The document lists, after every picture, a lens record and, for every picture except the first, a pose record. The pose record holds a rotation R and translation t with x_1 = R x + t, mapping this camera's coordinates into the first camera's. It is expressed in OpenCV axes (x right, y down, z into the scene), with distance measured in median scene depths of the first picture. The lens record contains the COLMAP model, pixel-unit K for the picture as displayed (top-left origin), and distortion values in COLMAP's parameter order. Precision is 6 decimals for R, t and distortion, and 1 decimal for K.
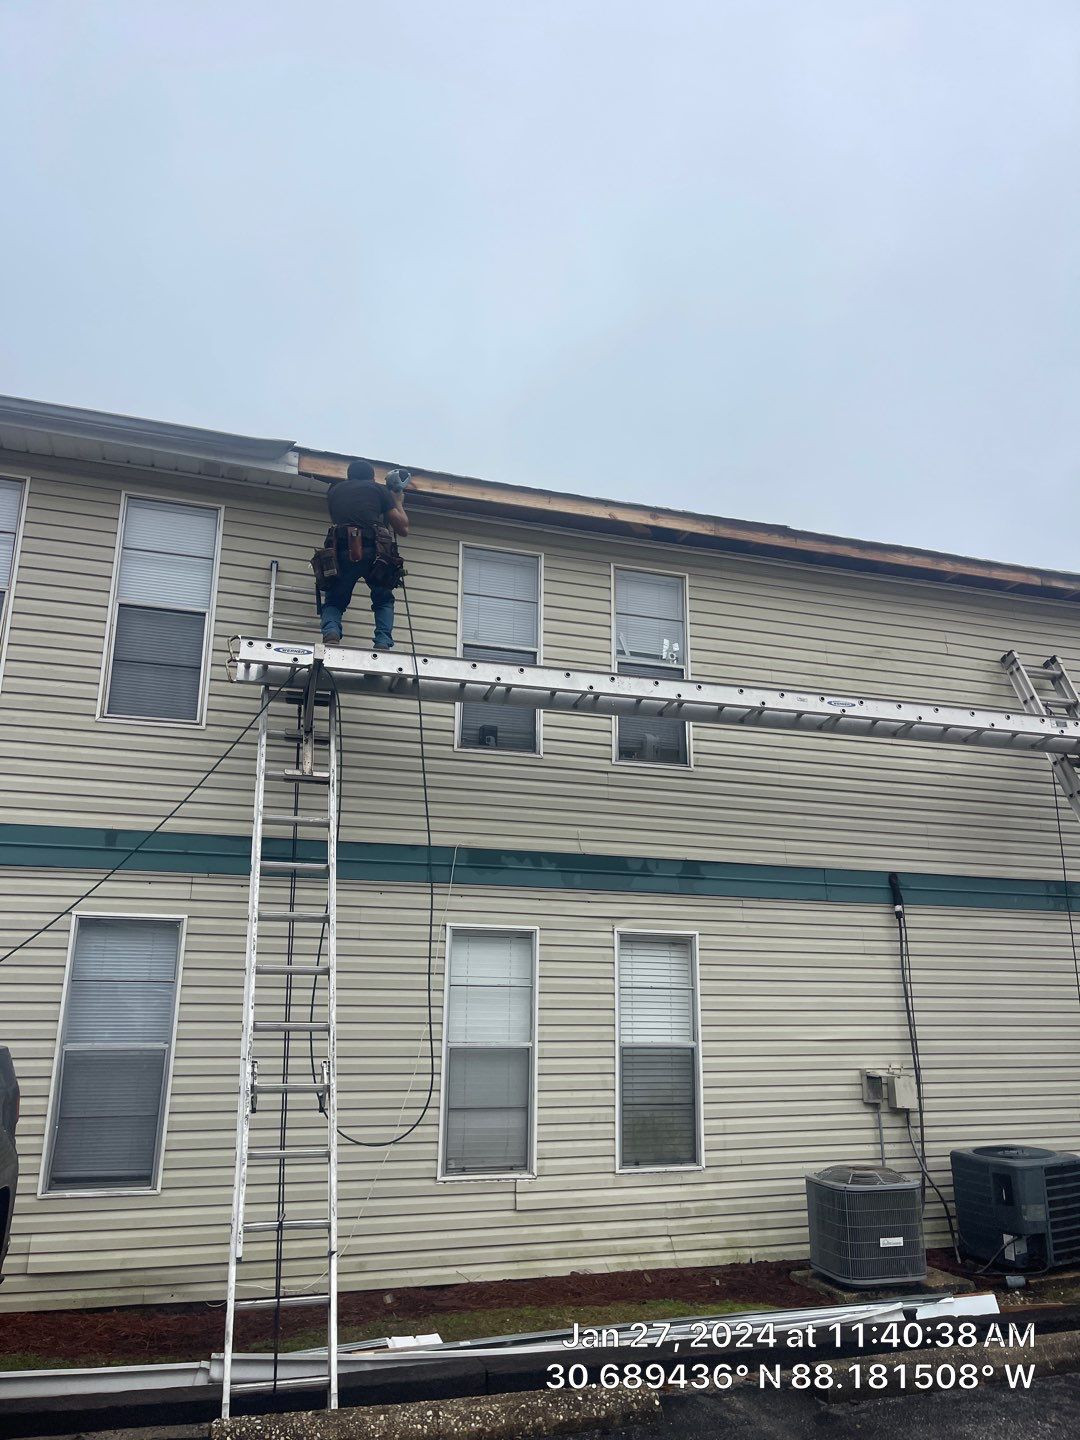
lens RADIAL K [[1091.7, 0, 541.1], [0, 1091.7, 726.4], [0, 0, 1]] dist [0.060177, -0.078788]
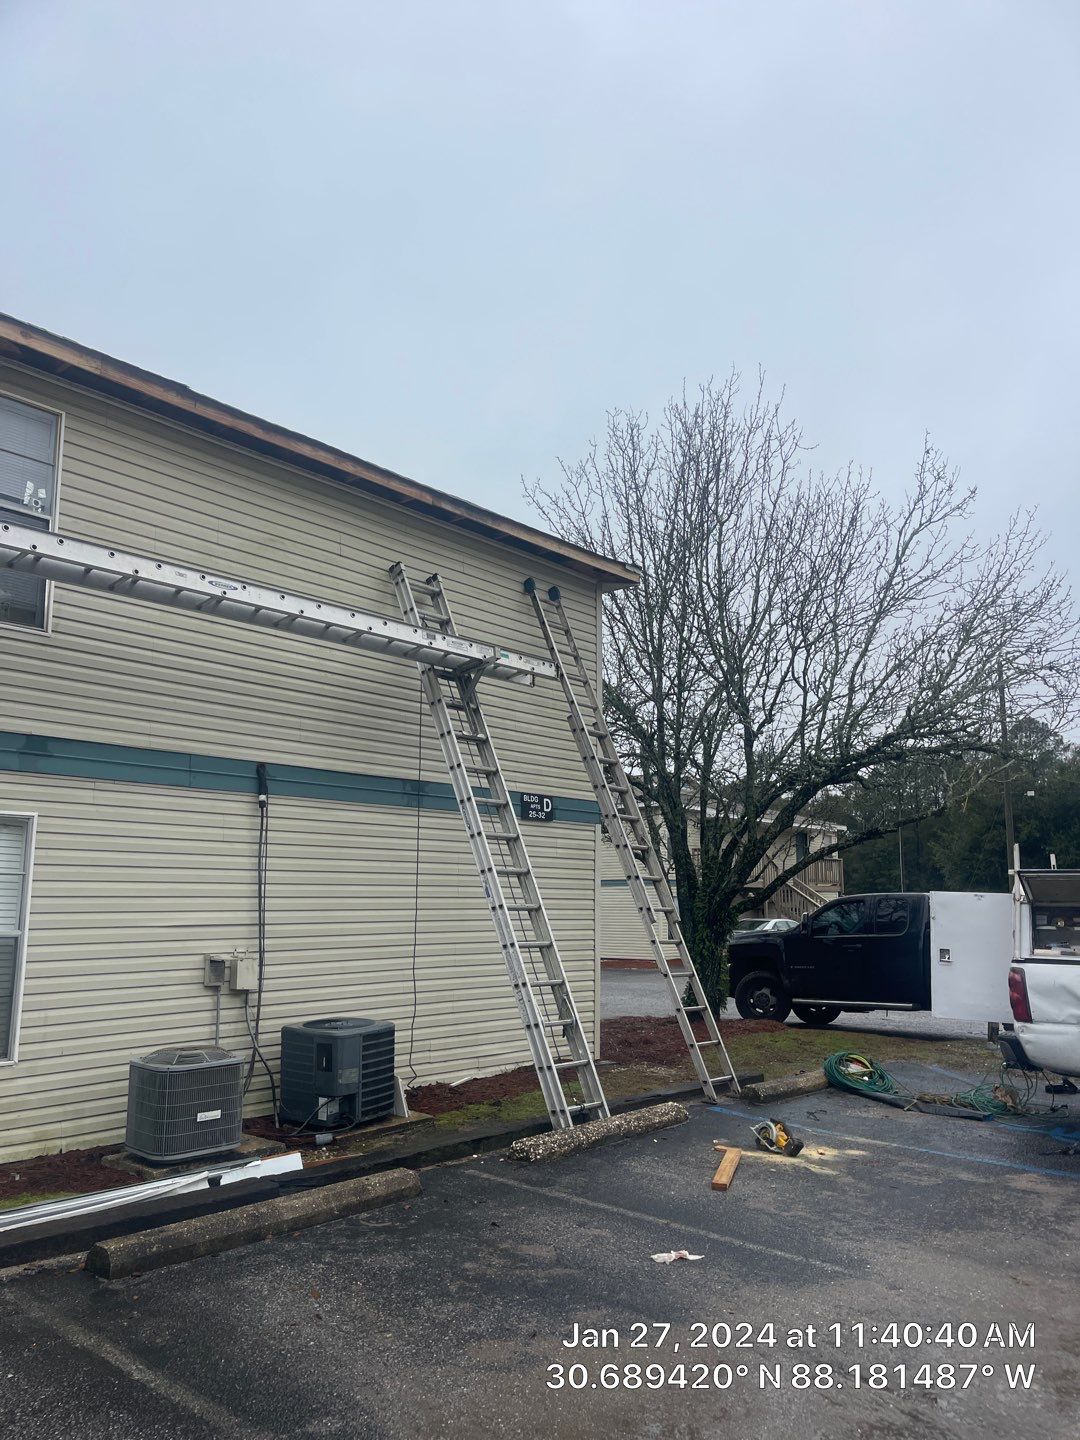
lens RADIAL K [[1090.4, 0, 566.1], [0, 1090.4, 750.3], [0, 0, 1]] dist [0.064152, -0.093687]
pose [[0.851149, 0.070266, 0.520201, 0.039077], [-0.128625, 0.988707, 0.076907, 0.009692], [-0.508922, -0.132370, 0.850574, 0.008109]]
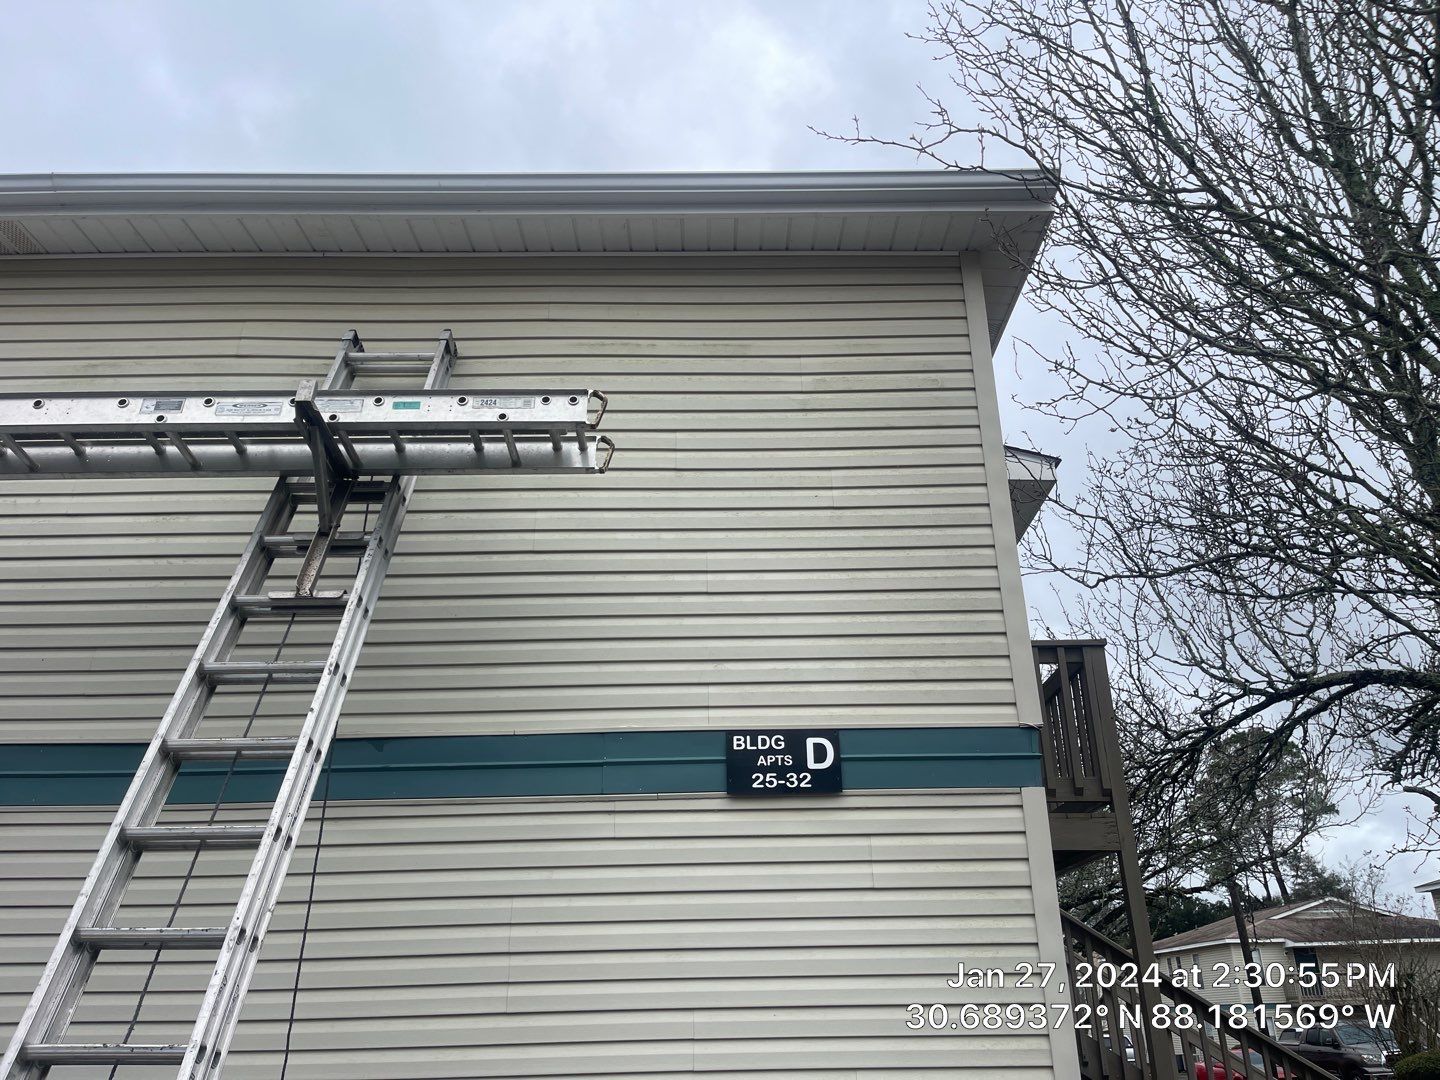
lens RADIAL K [[1086.2, 0, 745.7], [0, 1086.2, 518.4], [0, 0, 1]] dist [0.078329, -0.111928]
pose [[0.953820, -0.146920, -0.261995, 0.901183], [0.099385, 0.977451, -0.186310, 0.177055], [0.283460, 0.151668, 0.946915, 0.656052]]
